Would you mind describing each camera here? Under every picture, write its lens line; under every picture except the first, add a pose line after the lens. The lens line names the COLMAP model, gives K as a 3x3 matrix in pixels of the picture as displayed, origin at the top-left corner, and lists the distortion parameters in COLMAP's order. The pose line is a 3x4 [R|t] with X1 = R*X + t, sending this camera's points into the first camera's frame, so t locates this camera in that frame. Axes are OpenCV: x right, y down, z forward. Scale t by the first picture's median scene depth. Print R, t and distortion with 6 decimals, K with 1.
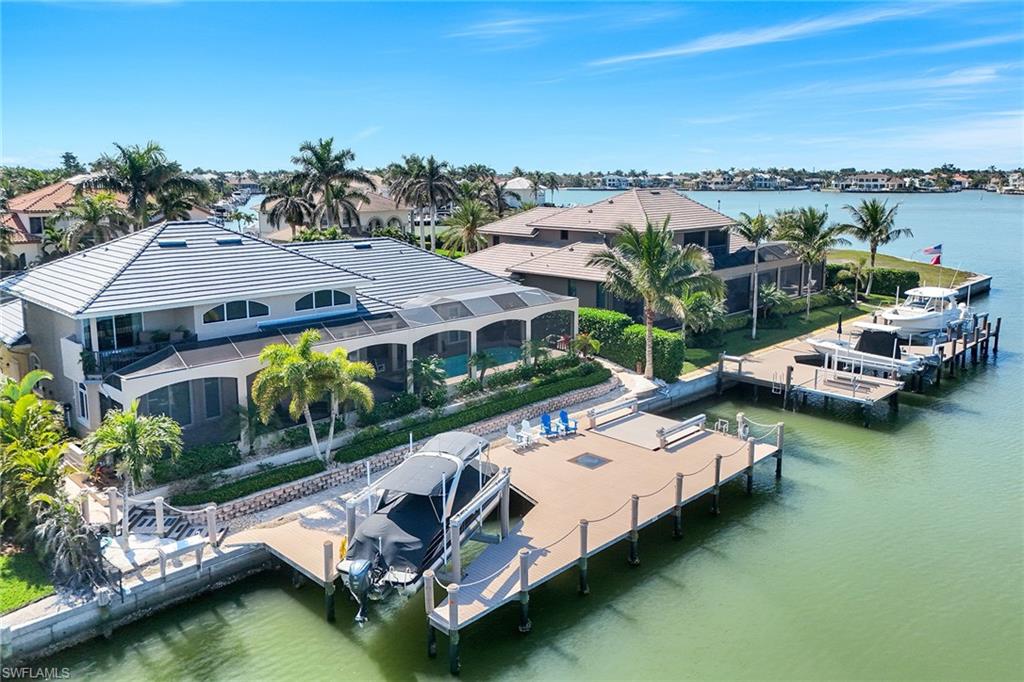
lens RADIAL K [[754.4, 0, 512.0], [0, 754.4, 341.0], [0, 0, 1]] dist [0.125427, -0.129769]
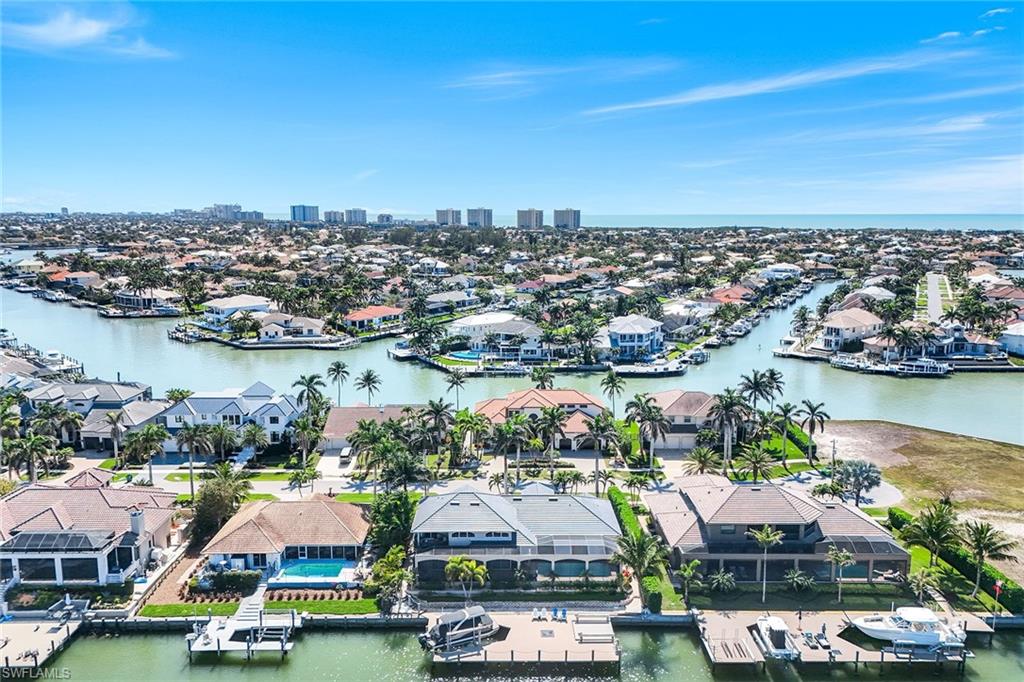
lens RADIAL K [[754.4, 0, 512.0], [0, 754.4, 341.0], [0, 0, 1]] dist [0.125427, -0.129769]
pose [[0.713561, 0.115989, -0.690925, 1.788318], [-0.155168, 0.987872, 0.005587, -0.860059], [0.683194, 0.103223, 0.722905, -1.110559]]
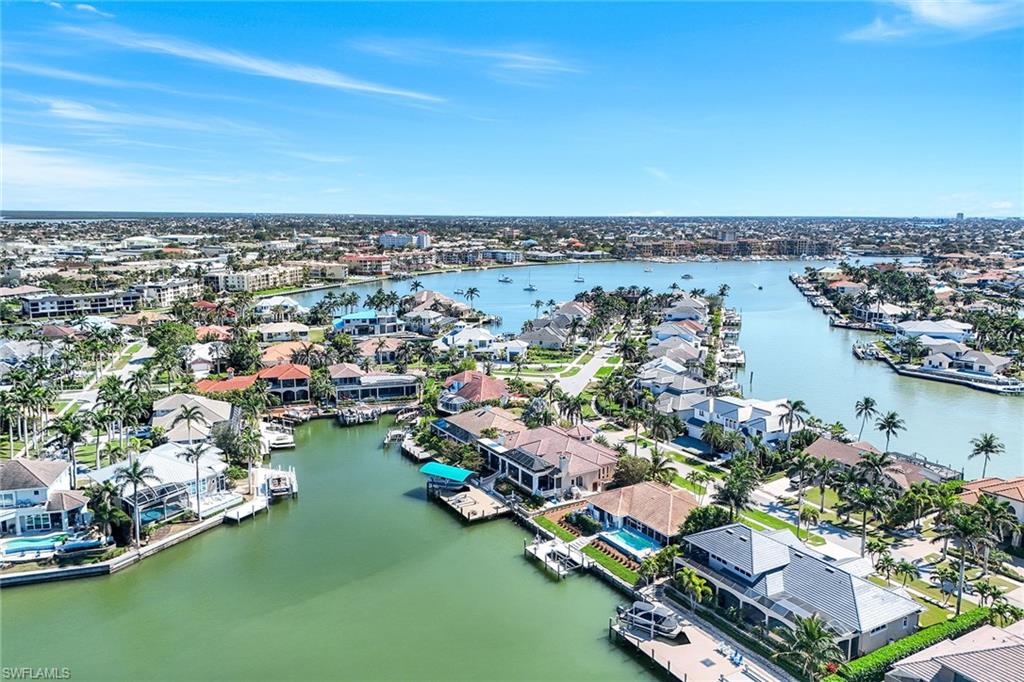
lens RADIAL K [[754.4, 0, 512.0], [0, 754.4, 341.0], [0, 0, 1]] dist [0.125427, -0.129769]
pose [[-0.229893, 0.157302, -0.960419, 2.950584], [-0.225373, 0.951421, 0.209775, -1.470320], [0.946761, 0.264678, -0.183274, 0.561956]]
